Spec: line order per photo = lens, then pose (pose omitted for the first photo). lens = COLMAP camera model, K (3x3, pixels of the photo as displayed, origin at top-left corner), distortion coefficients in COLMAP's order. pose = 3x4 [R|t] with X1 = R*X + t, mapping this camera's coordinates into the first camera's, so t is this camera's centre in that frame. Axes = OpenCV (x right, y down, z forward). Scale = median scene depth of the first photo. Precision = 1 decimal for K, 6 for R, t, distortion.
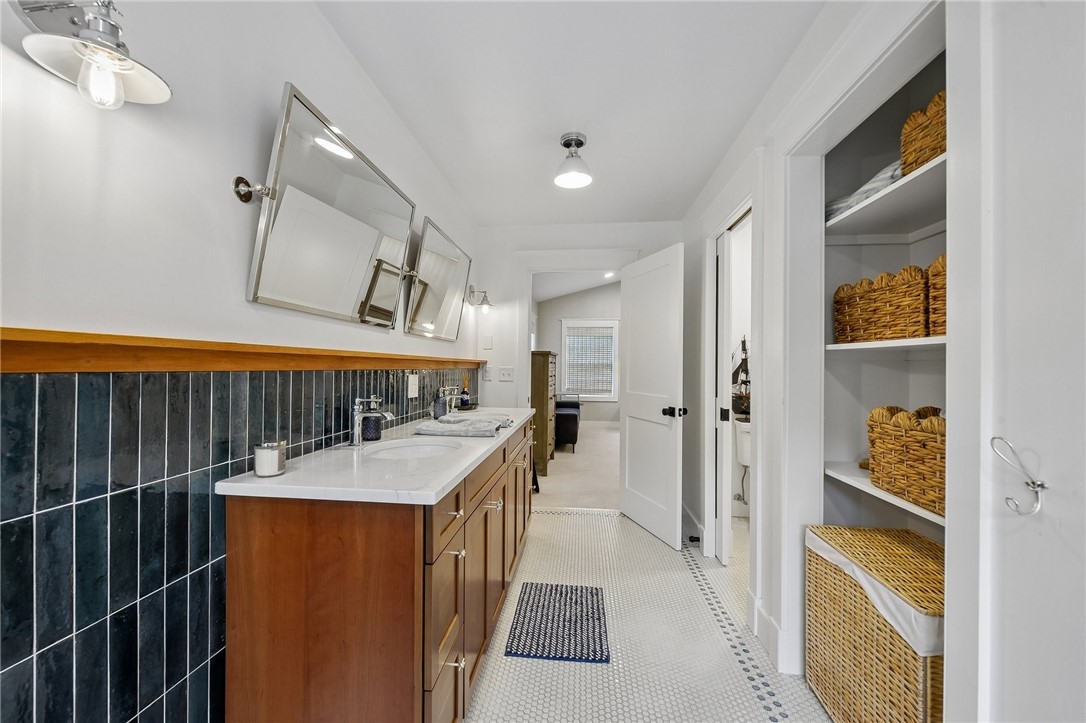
lens RADIAL K [[447.6, 0, 538.5], [0, 447.6, 366.9], [0, 0, 1]] dist [-0.000101, 0.000002]
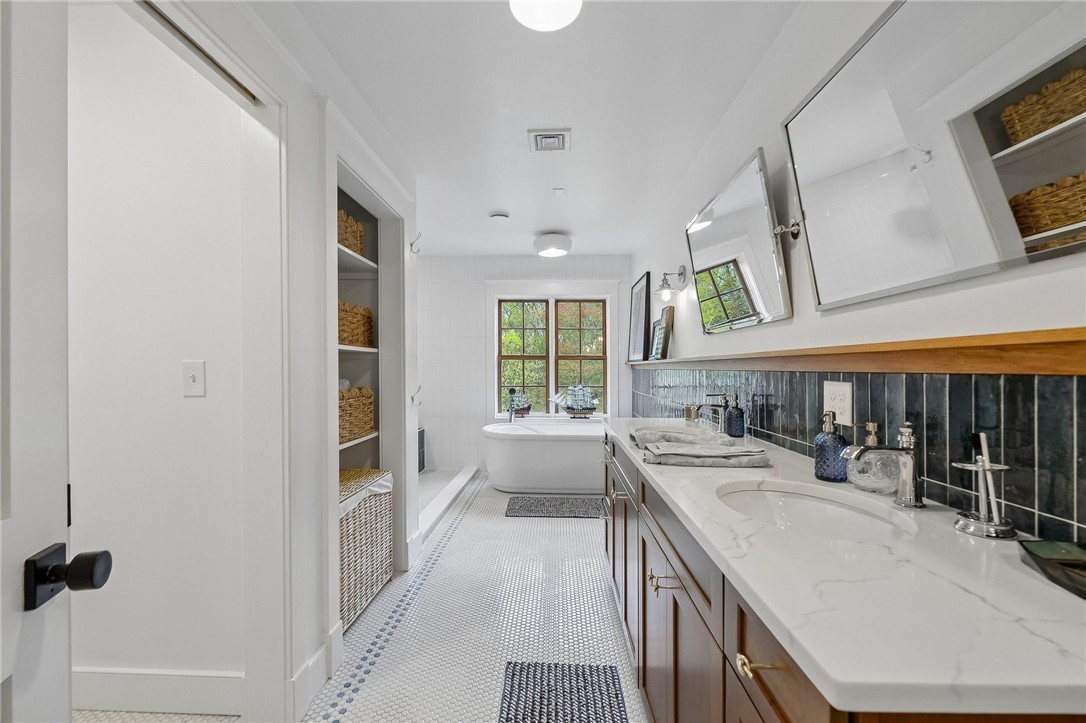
lens RADIAL K [[447.6, 0, 543.0], [0, 447.6, 367.3], [0, 0, 1]] dist [-0.000101, 0.000002]
pose [[-0.998437, 0.002141, -0.055850, 0.121046], [0.002828, 0.999921, -0.012238, 0.004309], [0.055819, -0.012377, -0.998364, 1.771458]]
